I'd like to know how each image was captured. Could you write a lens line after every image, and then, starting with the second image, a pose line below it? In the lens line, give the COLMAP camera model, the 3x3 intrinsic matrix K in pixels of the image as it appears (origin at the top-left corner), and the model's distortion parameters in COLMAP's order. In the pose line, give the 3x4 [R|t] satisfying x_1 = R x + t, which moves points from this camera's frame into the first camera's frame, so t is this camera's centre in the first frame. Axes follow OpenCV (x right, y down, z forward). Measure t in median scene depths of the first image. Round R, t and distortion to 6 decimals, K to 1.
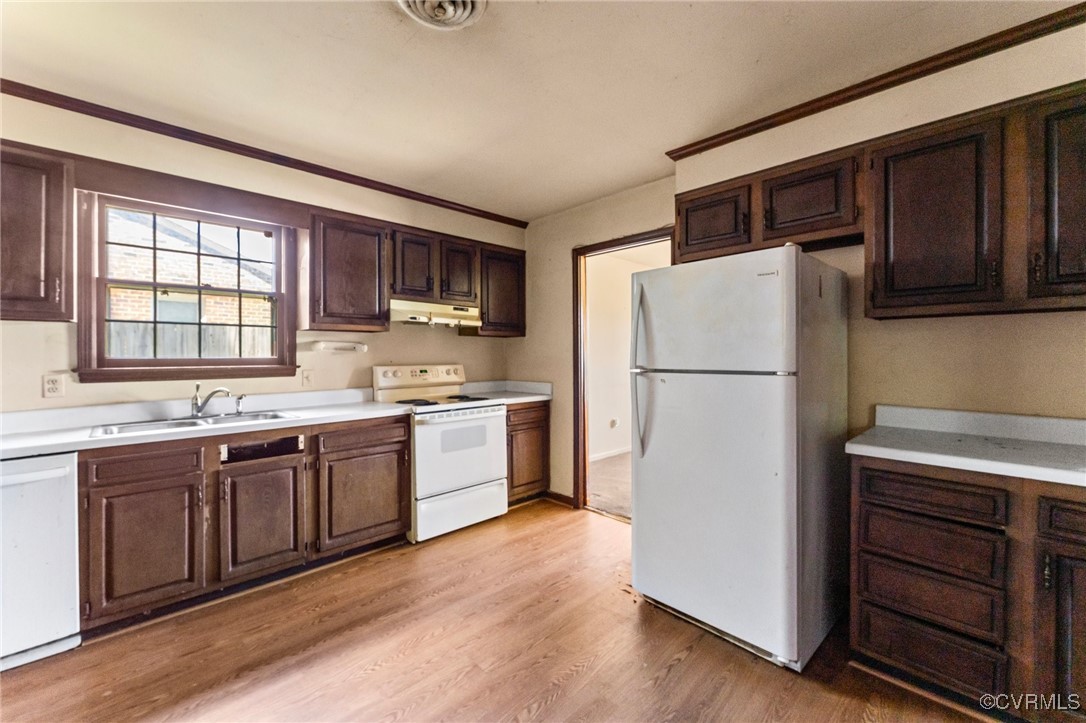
lens RADIAL K [[440.2, 0, 540.1], [0, 440.2, 355.9], [0, 0, 1]] dist [-0.001408, 0.000079]
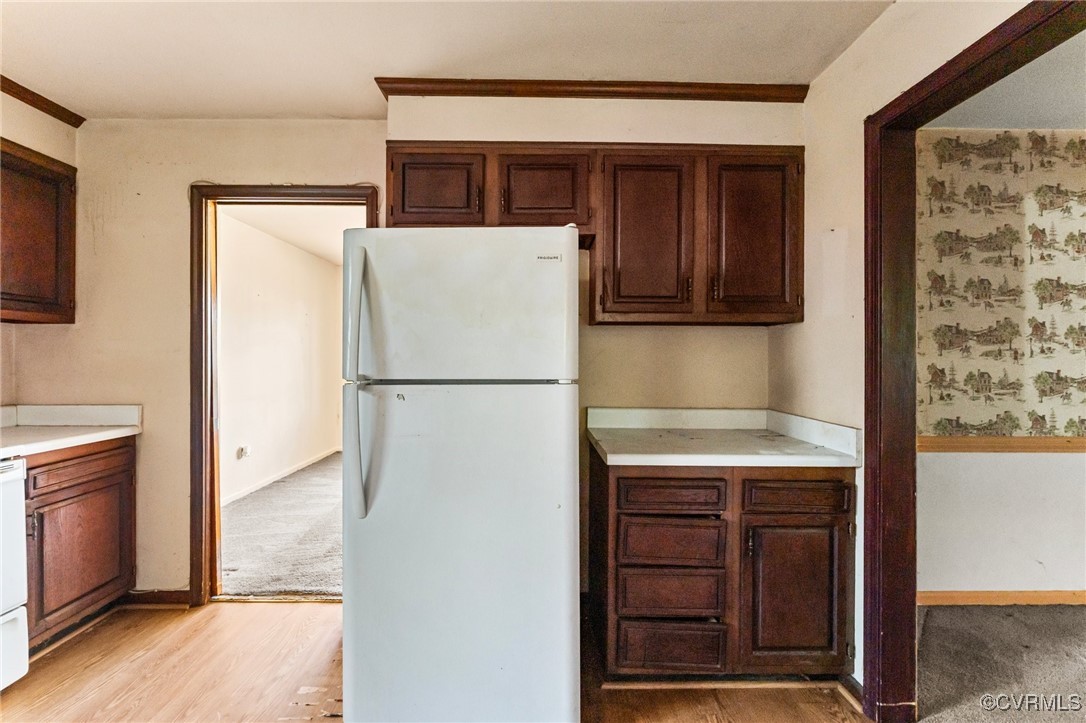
lens RADIAL K [[439.4, 0, 537.8], [0, 439.4, 358.2], [0, 0, 1]] dist [-0.003567, 0.000257]
pose [[0.686509, 0.005165, 0.727103, -0.050446], [-0.002476, 0.999986, -0.004766, 0.000711], [-0.727117, 0.001471, 0.686512, 0.308626]]
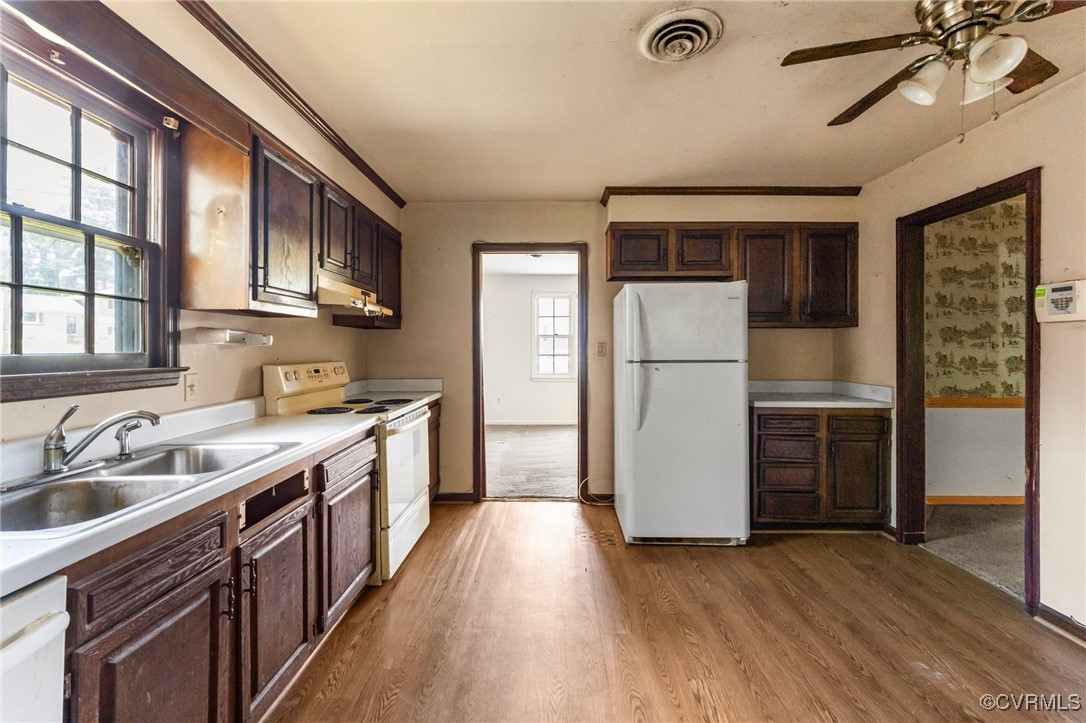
lens RADIAL K [[445.7, 0, 539.0], [0, 445.7, 351.0], [0, 0, 1]] dist [-0.001341, 0.000147]
pose [[0.702322, -0.001019, 0.711859, -0.728457], [0.001848, 0.999998, -0.000392, 0.002121], [-0.711857, 0.001591, 0.702322, 0.249482]]
